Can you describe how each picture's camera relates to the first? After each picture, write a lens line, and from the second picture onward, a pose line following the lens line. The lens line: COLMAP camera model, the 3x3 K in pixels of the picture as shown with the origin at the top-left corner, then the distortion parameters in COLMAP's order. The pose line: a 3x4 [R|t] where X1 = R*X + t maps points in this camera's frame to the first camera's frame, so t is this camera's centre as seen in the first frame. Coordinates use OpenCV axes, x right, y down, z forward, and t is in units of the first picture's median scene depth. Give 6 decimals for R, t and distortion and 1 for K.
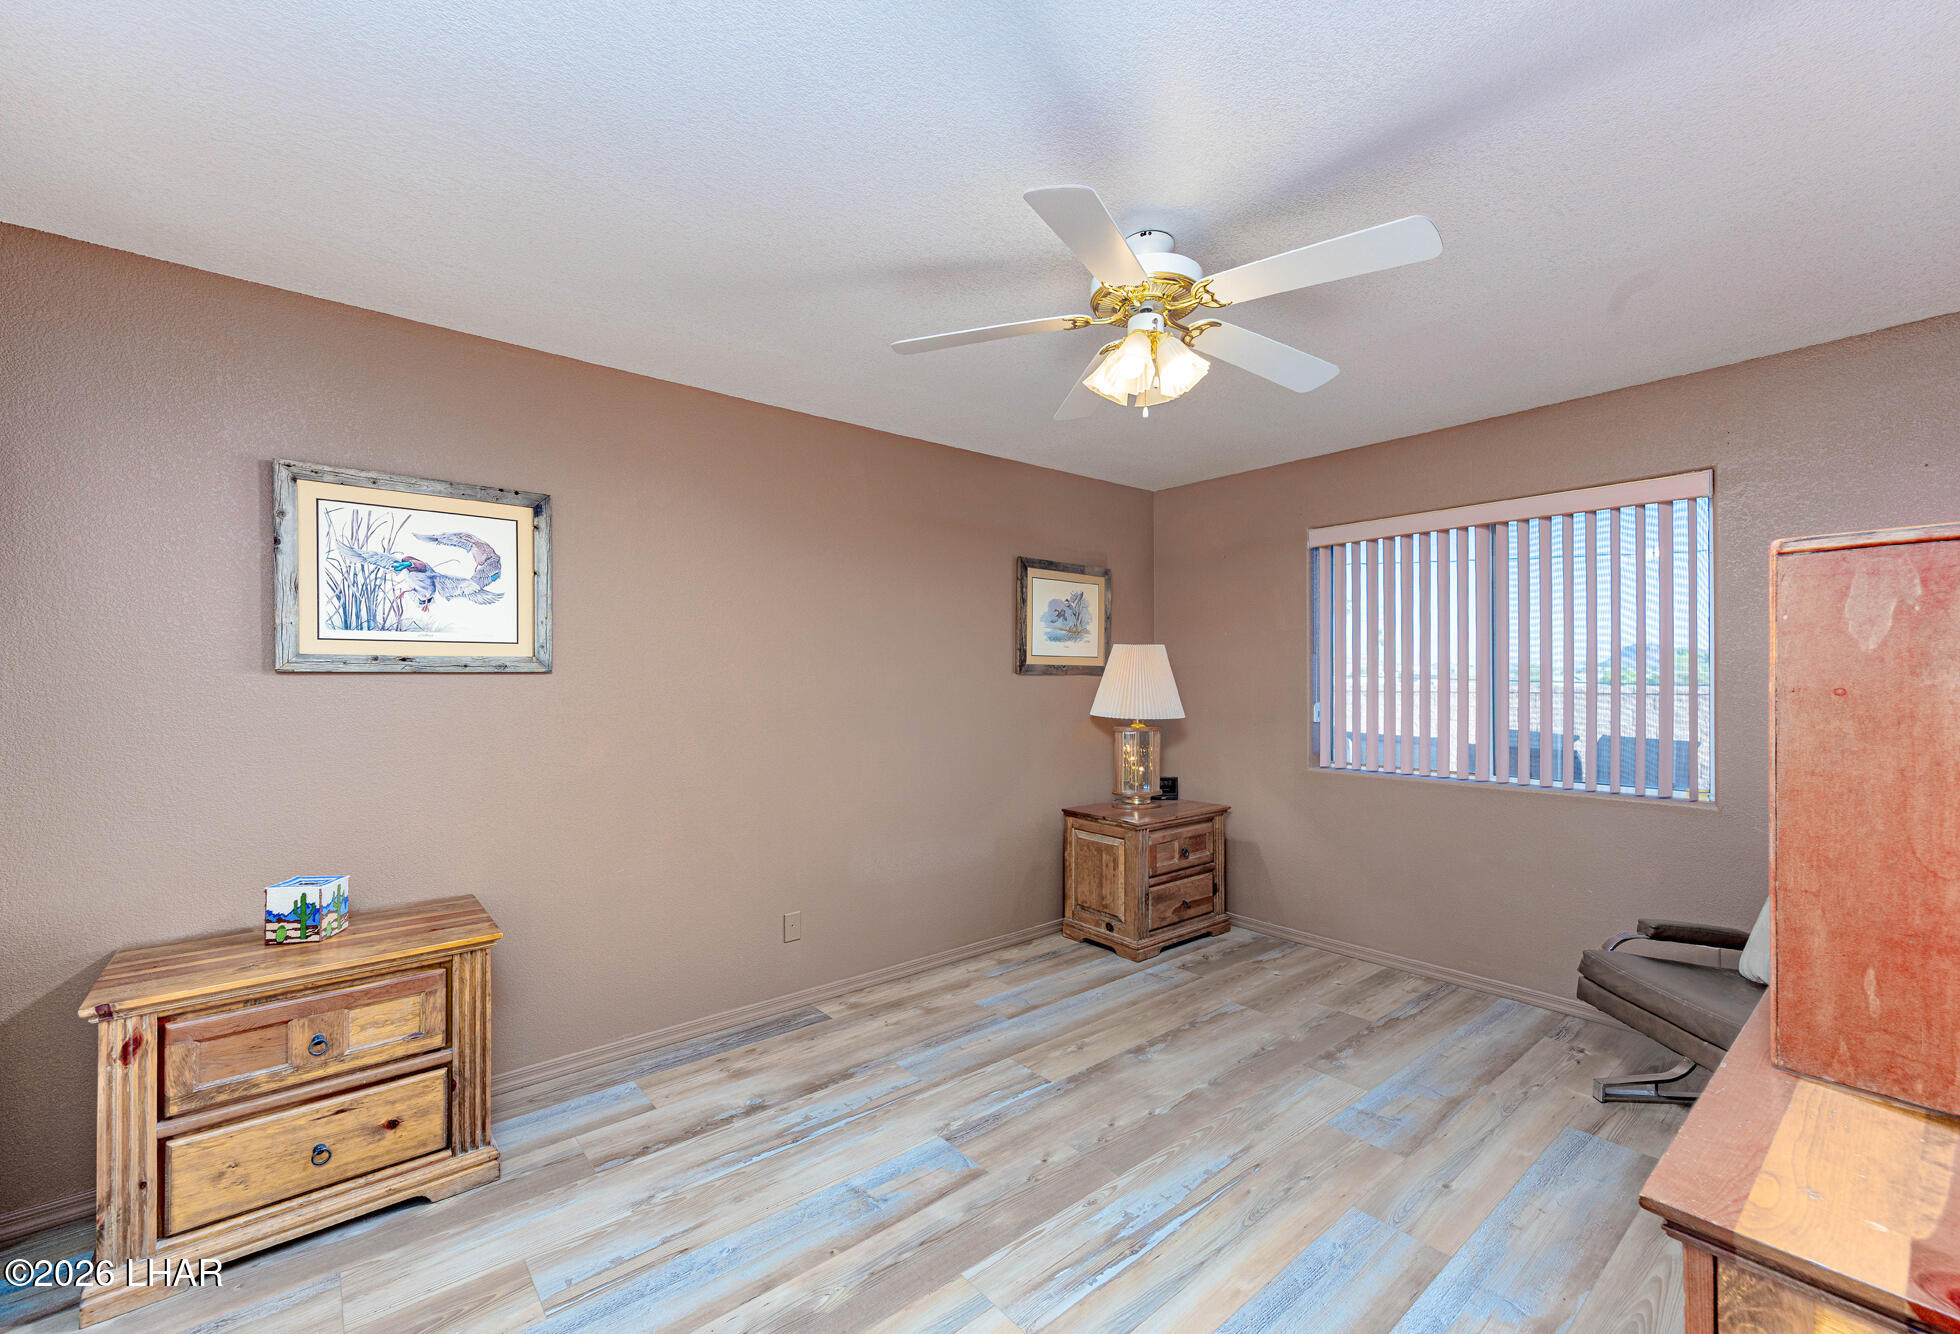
lens RADIAL K [[804.5, 0, 974.2], [0, 804.5, 682.3], [0, 0, 1]] dist [0.013836, 0.000097]
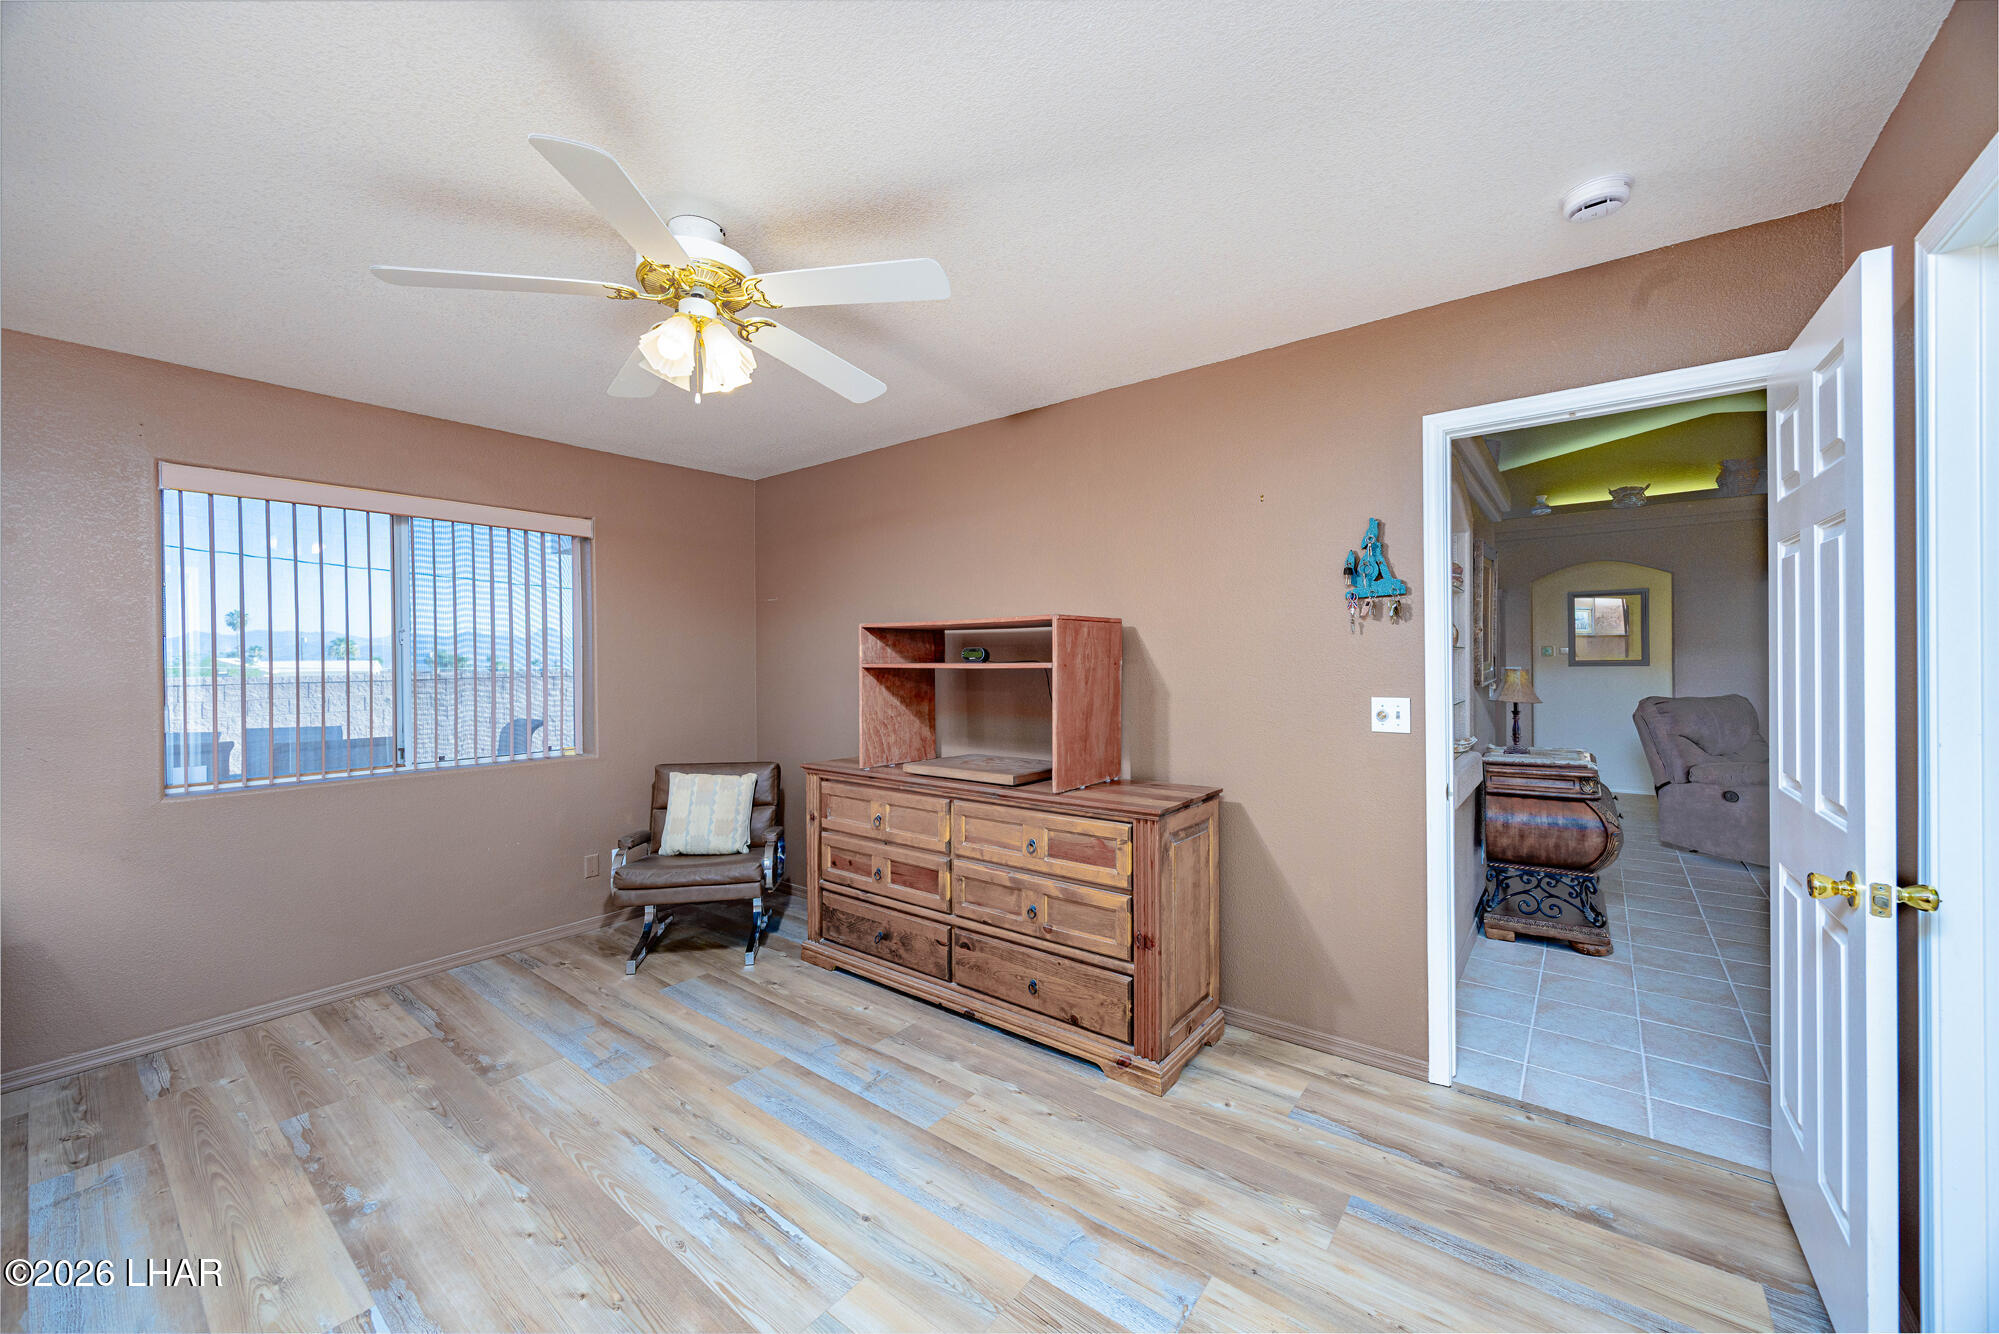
lens RADIAL K [[756.9, 0, 999.5], [0, 756.9, 667.0], [0, 0, 1]] dist [-0.001064, -0.000266]
pose [[-0.215572, -0.005646, 0.976472, -0.629884], [0.015248, 0.999842, 0.009148, -0.006041], [-0.976369, 0.016862, -0.215452, 0.684767]]
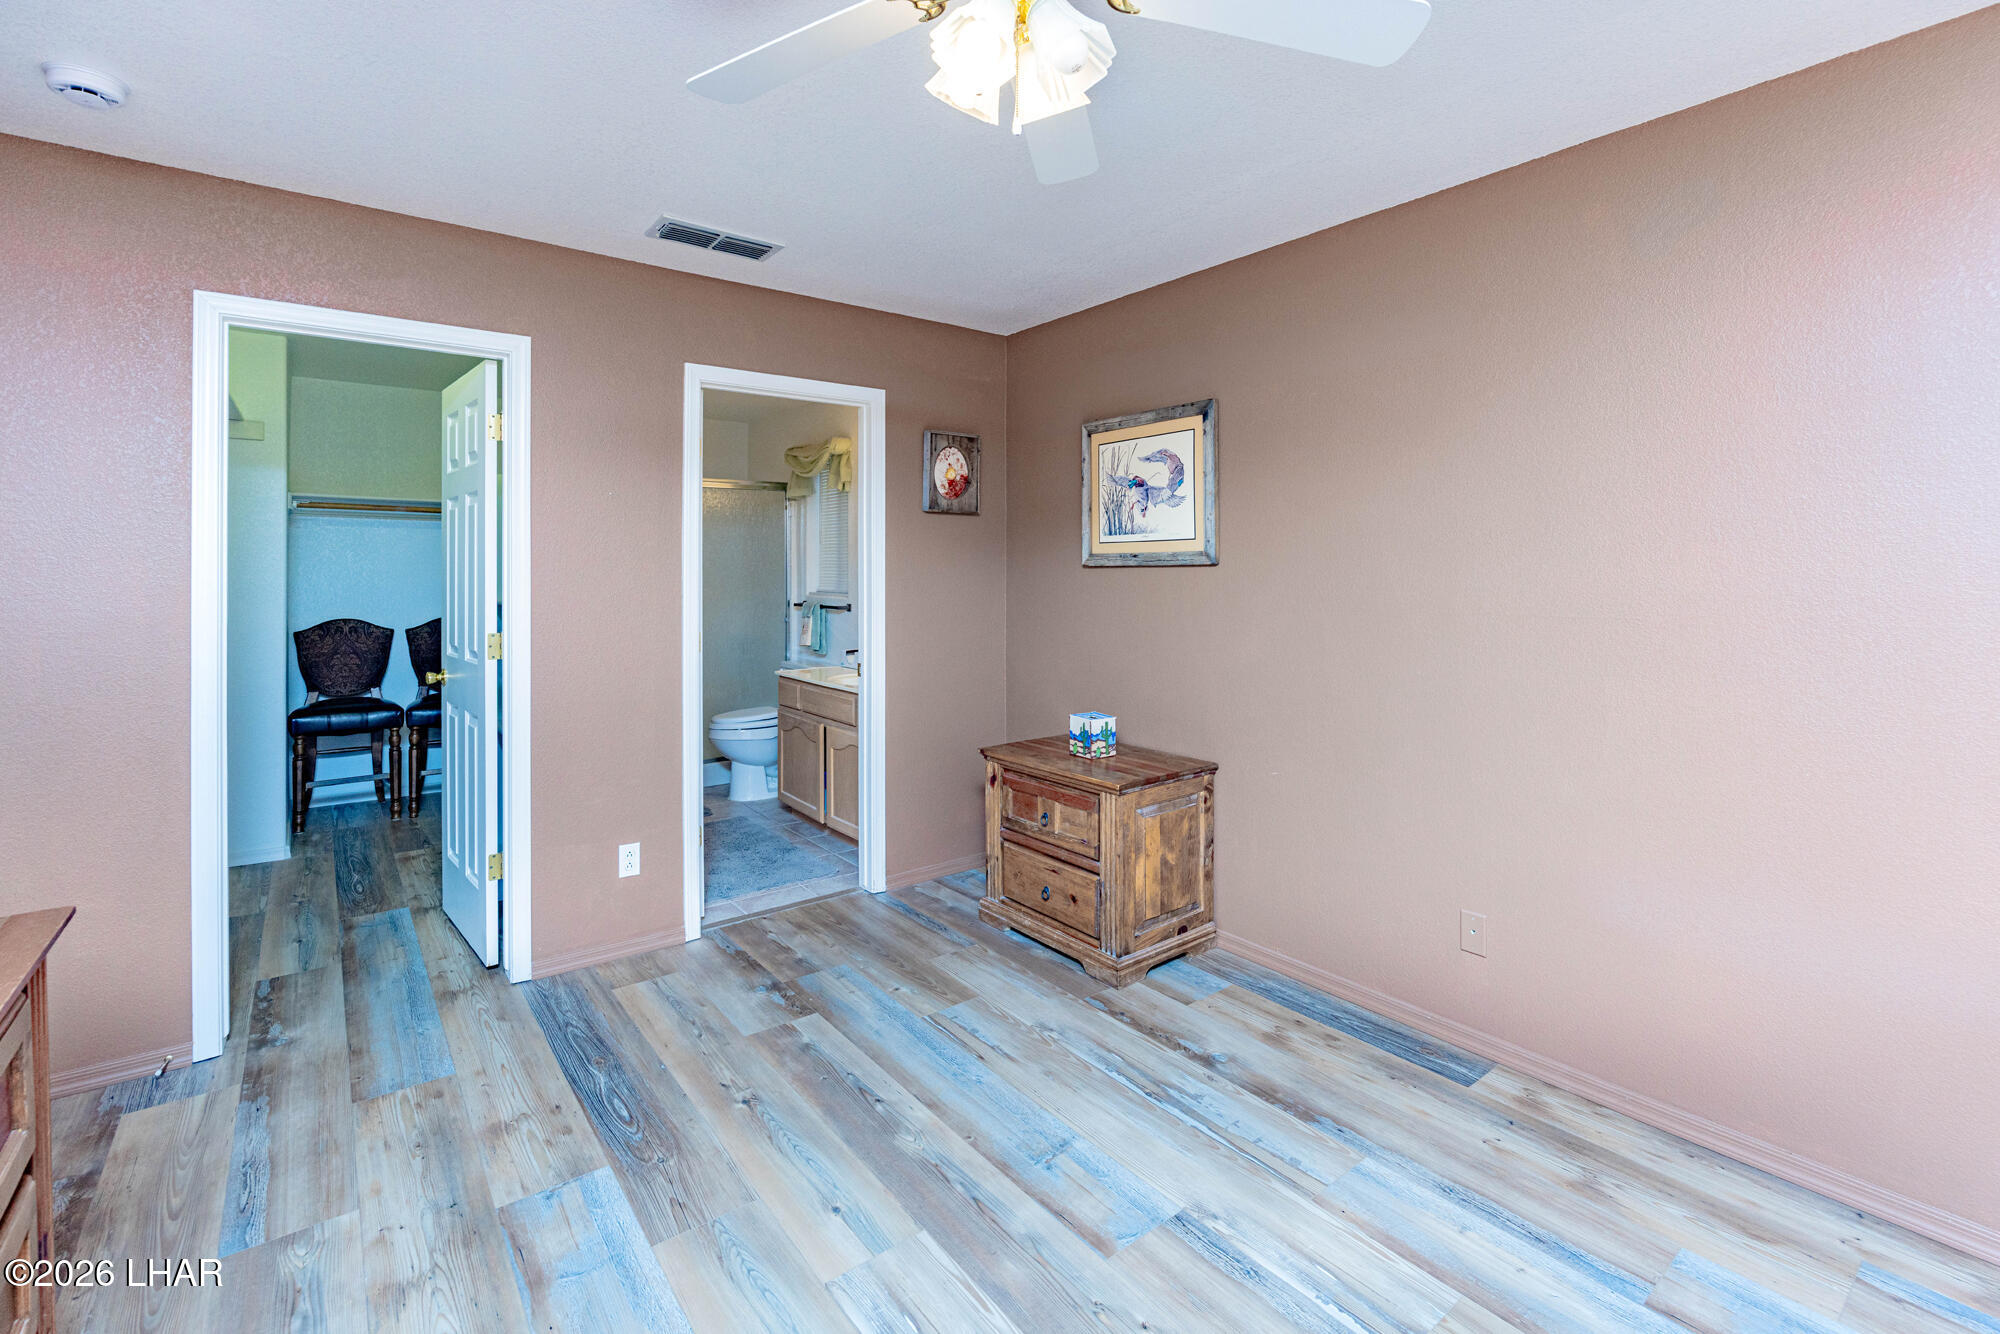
lens RADIAL K [[886.3, 0, 997.8], [0, 886.3, 573.6], [0, 0, 1]] dist [-0.014557, 0.000078]
pose [[-0.033375, 0.003687, -0.999436, 0.705416], [-0.002394, 0.999990, 0.003769, -0.004995], [0.999440, 0.002518, -0.033366, 0.818489]]
